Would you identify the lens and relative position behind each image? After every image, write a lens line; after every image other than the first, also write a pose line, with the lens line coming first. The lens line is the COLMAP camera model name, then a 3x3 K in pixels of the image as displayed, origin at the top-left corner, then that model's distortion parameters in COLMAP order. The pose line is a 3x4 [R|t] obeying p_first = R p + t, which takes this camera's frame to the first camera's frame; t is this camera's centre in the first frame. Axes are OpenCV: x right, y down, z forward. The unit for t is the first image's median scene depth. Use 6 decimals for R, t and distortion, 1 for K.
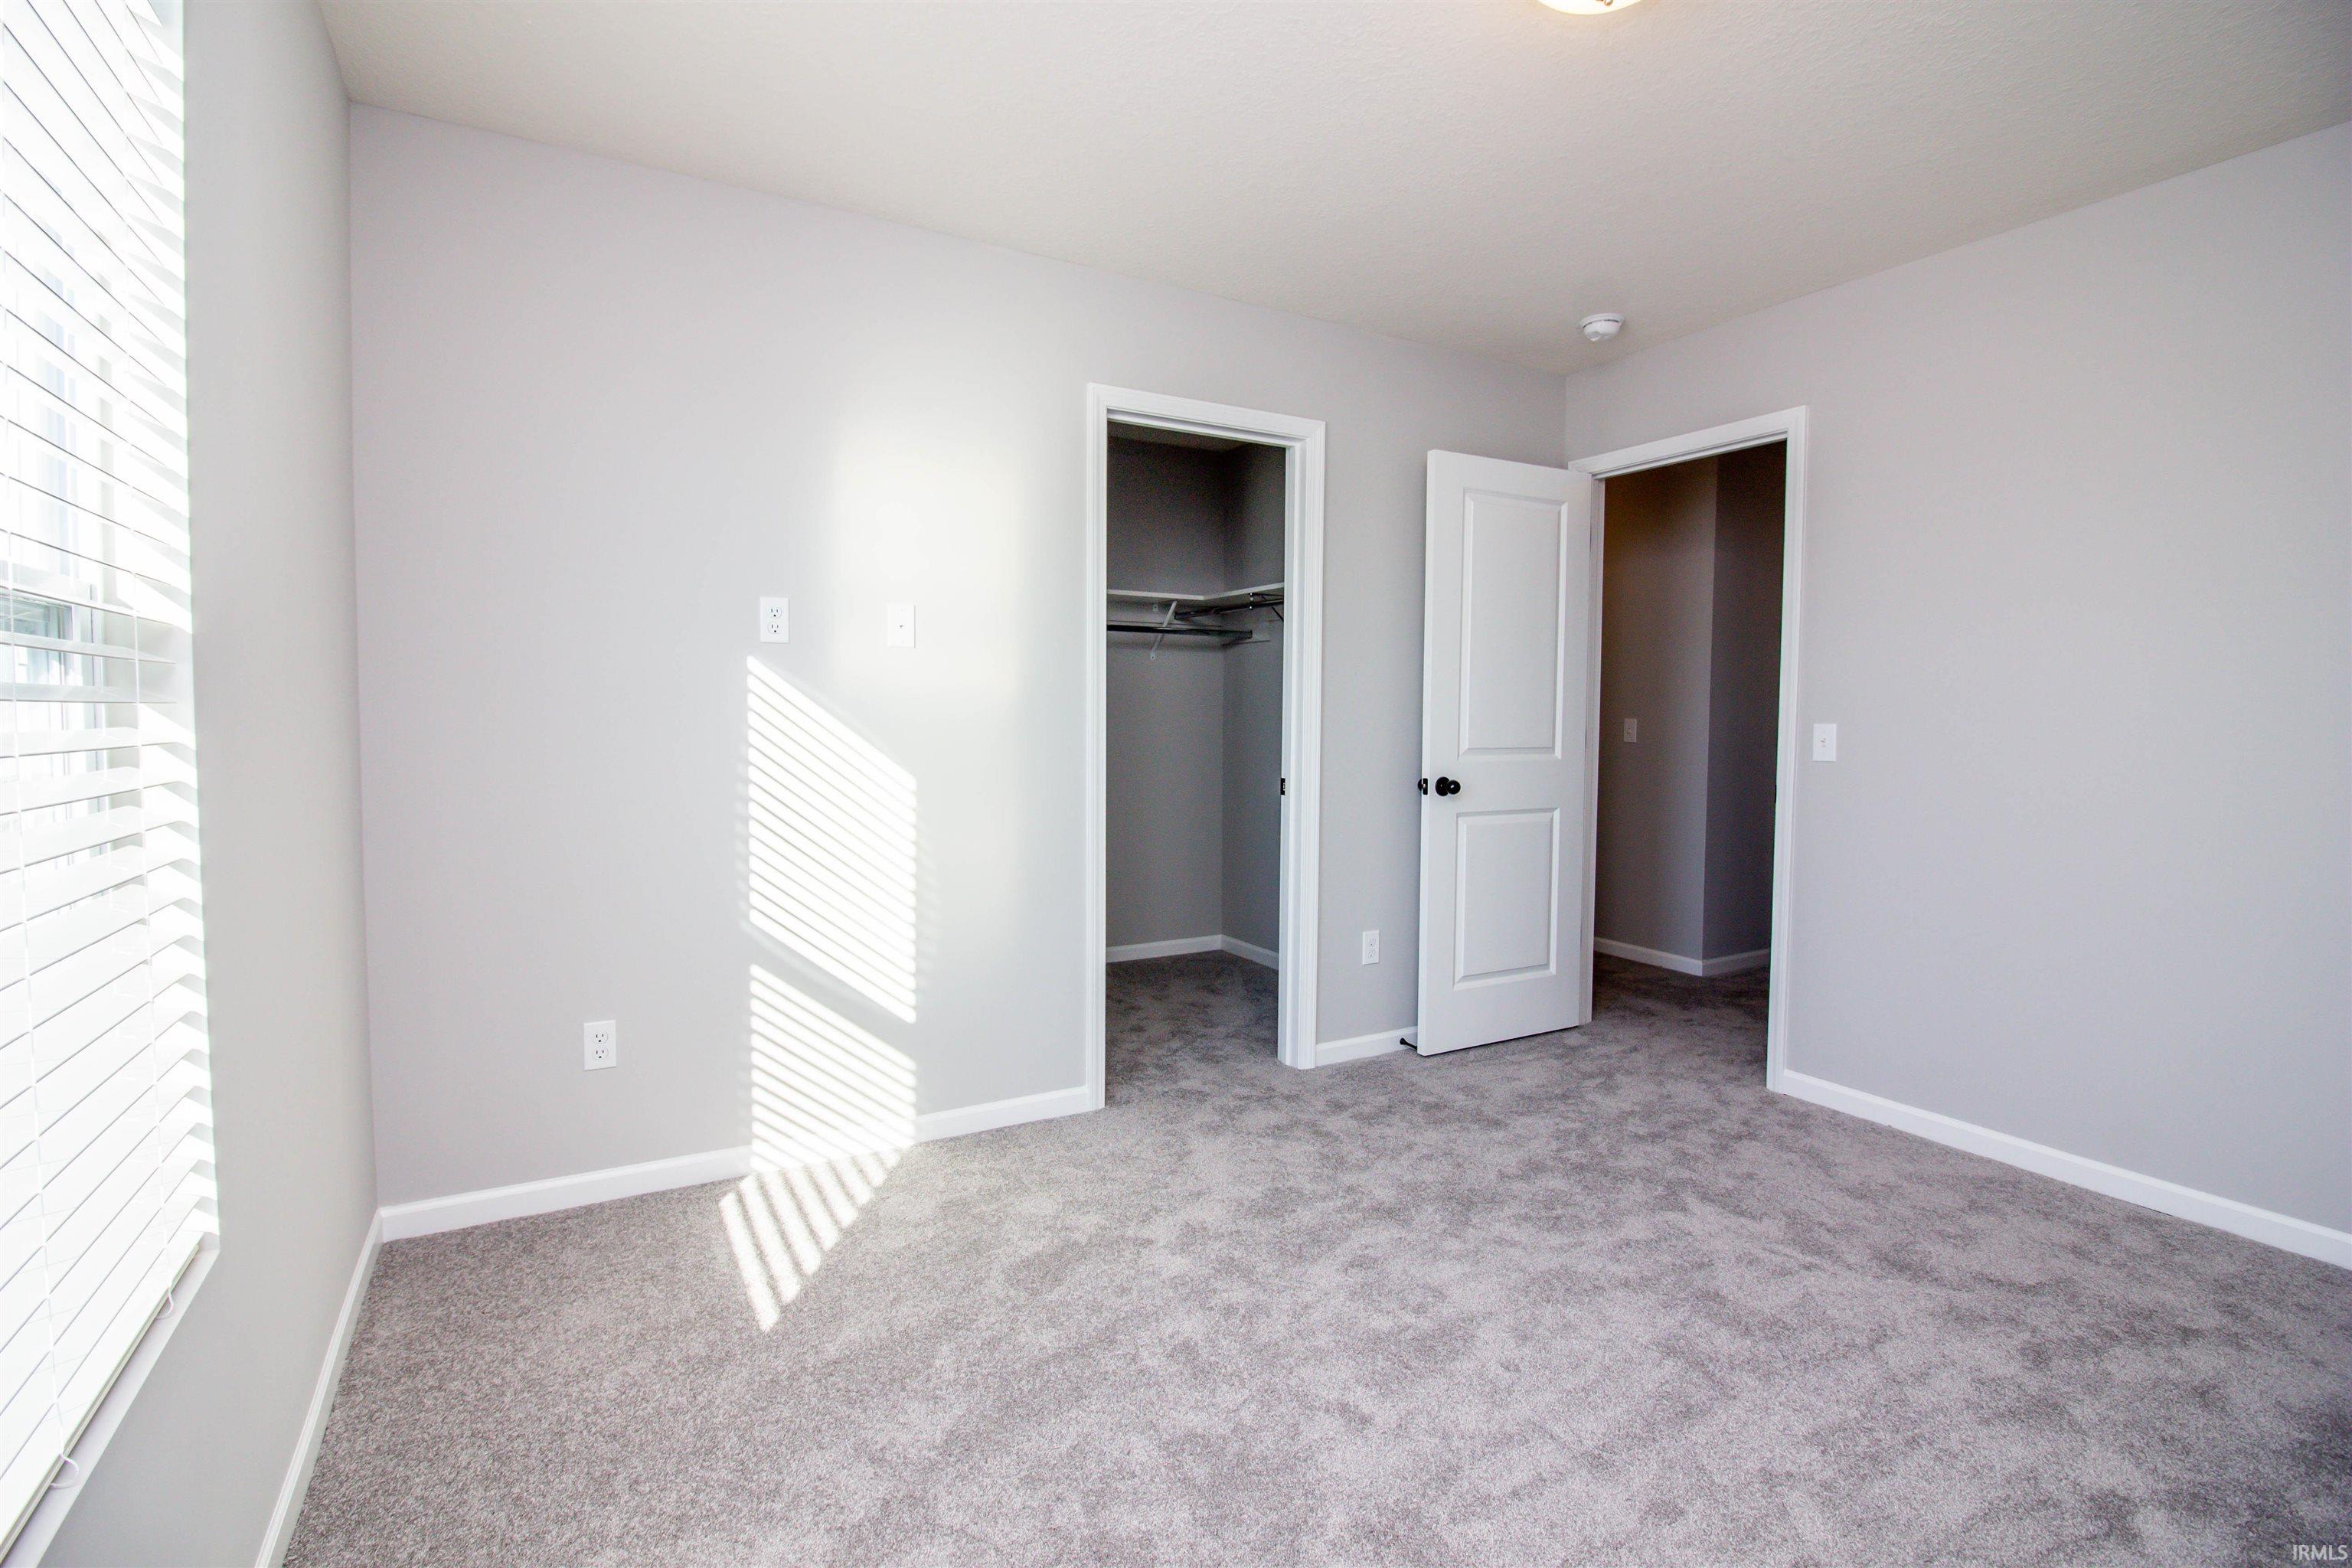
lens RADIAL K [[1105.0, 0, 1187.9], [0, 1105.0, 778.2], [0, 0, 1]] dist [-0.008414, -0.009682]
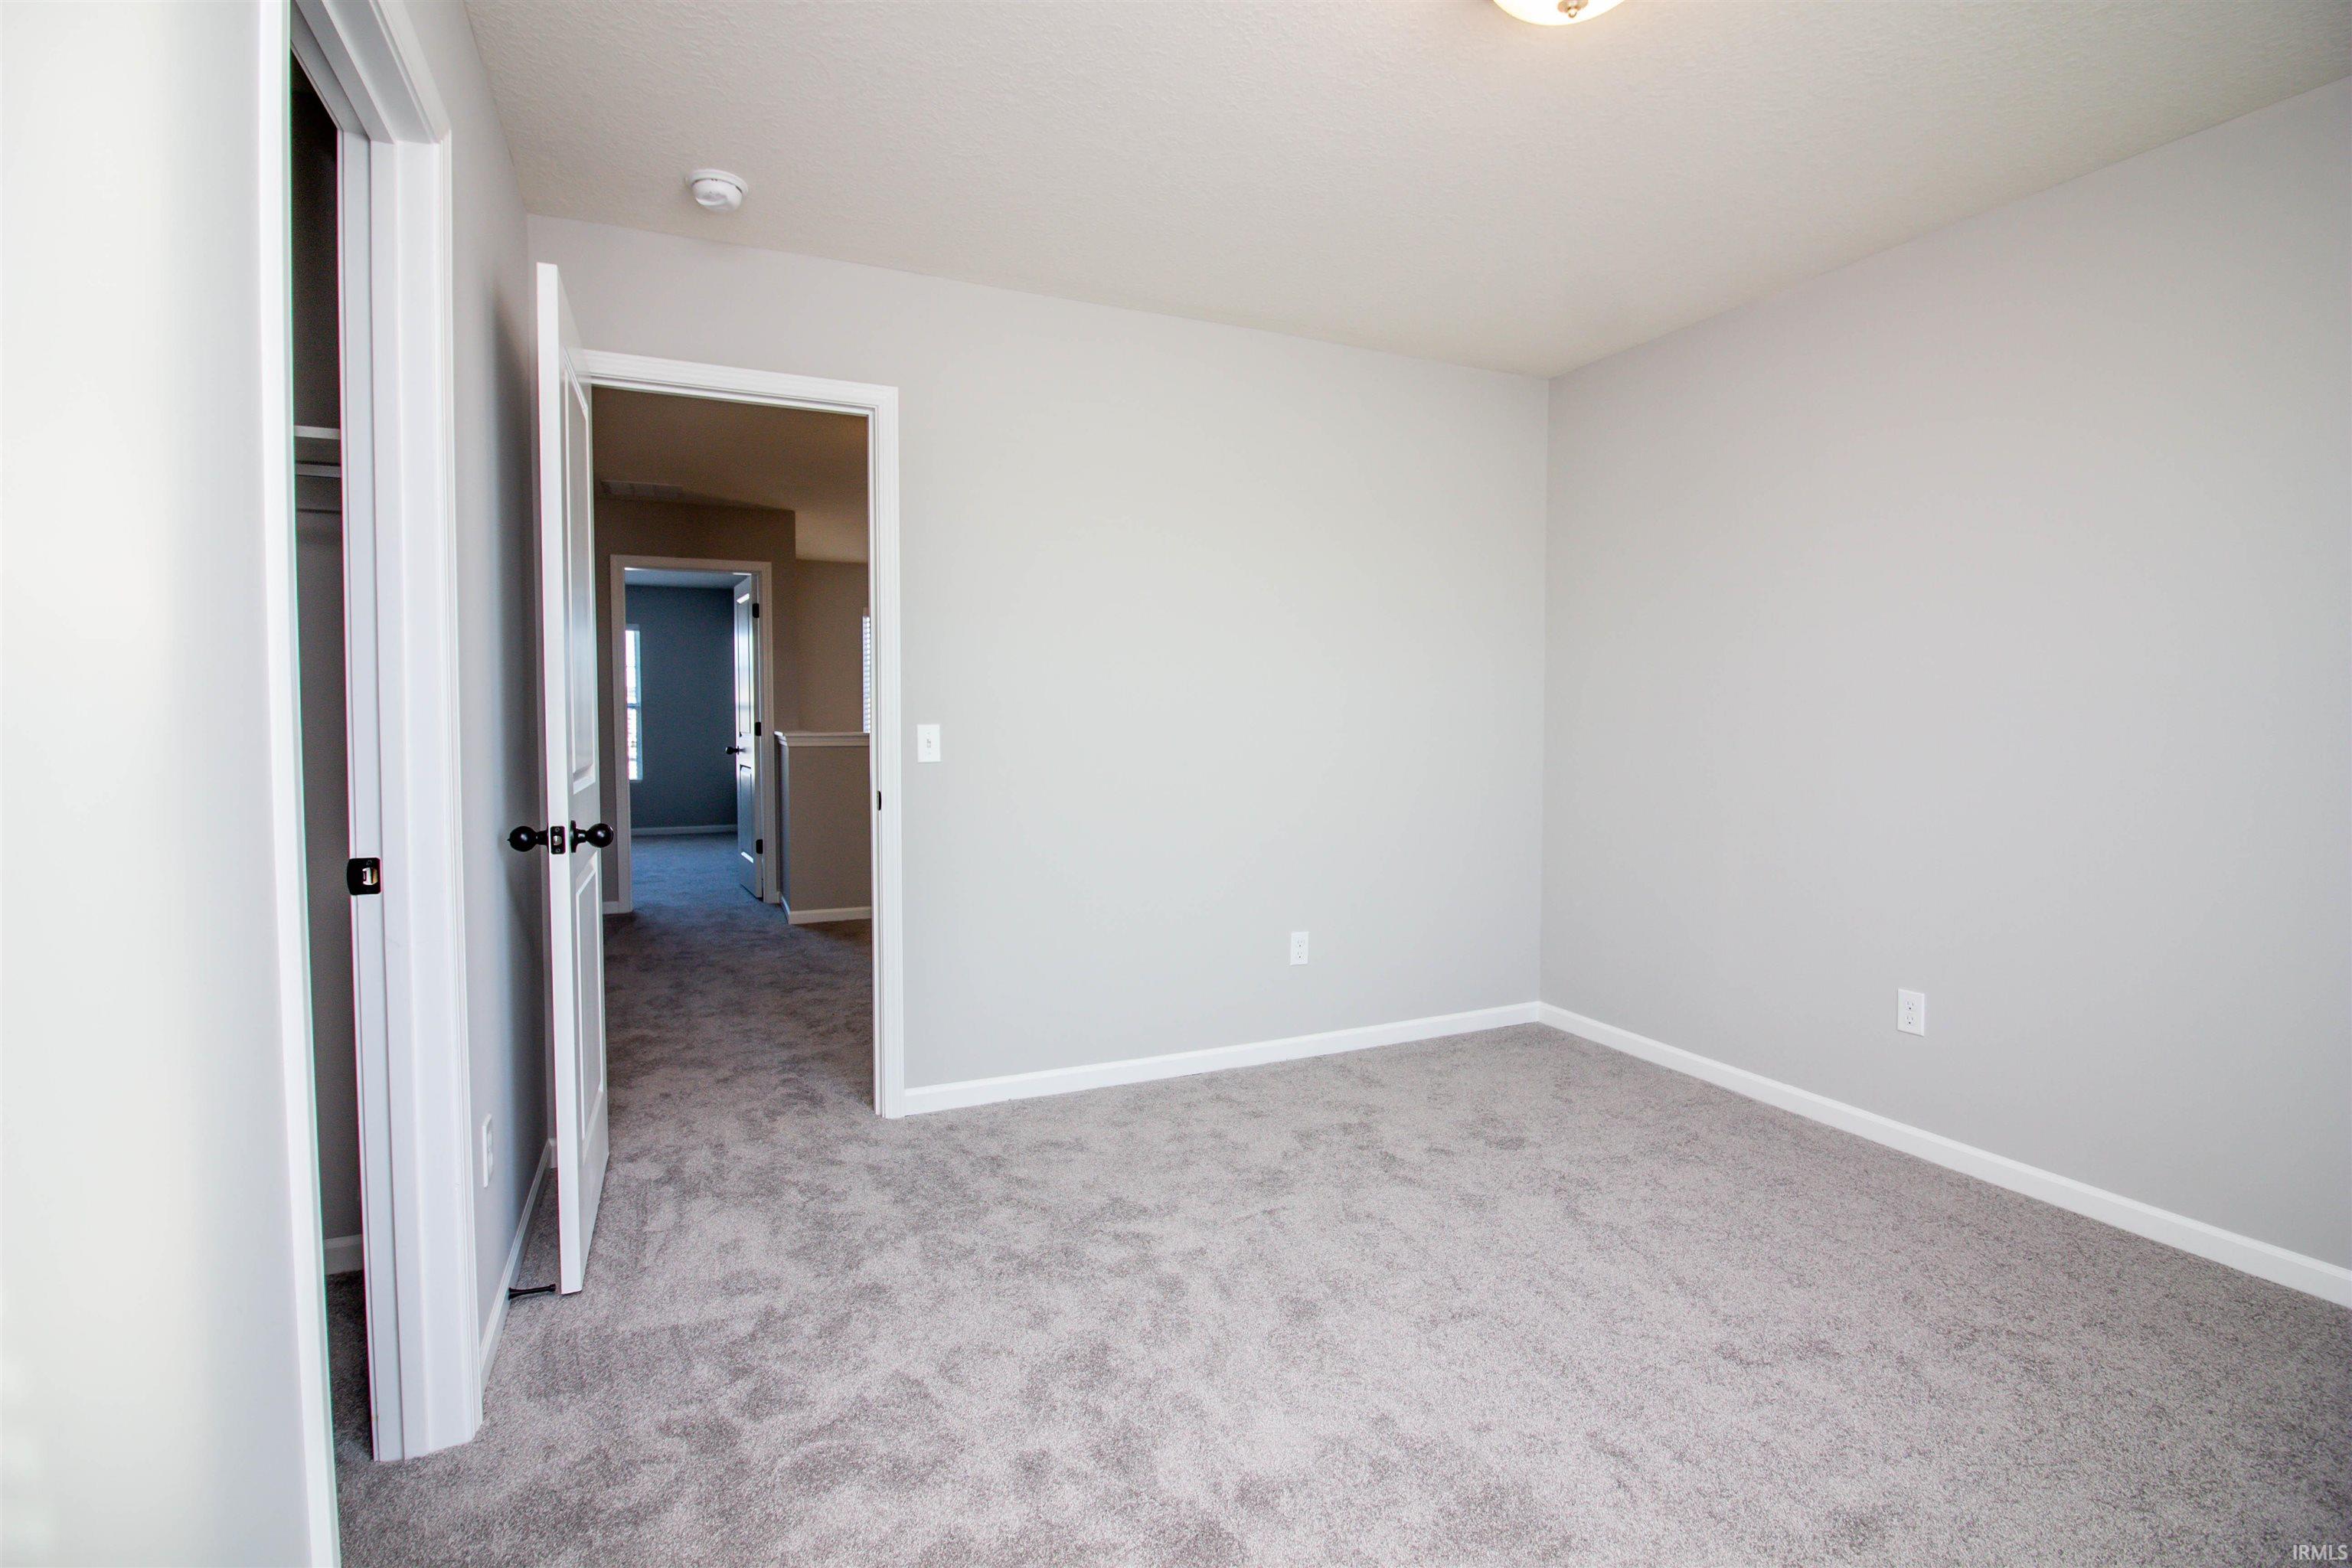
lens RADIAL K [[1105.0, 0, 1126.0], [0, 1105.0, 780.2], [0, 0, 1]] dist [-0.008414, -0.009682]
pose [[0.102899, -0.063366, 0.992671, -0.377100], [0.062627, 0.996402, 0.057112, -0.044635], [-0.992718, 0.056291, 0.106497, 0.722631]]
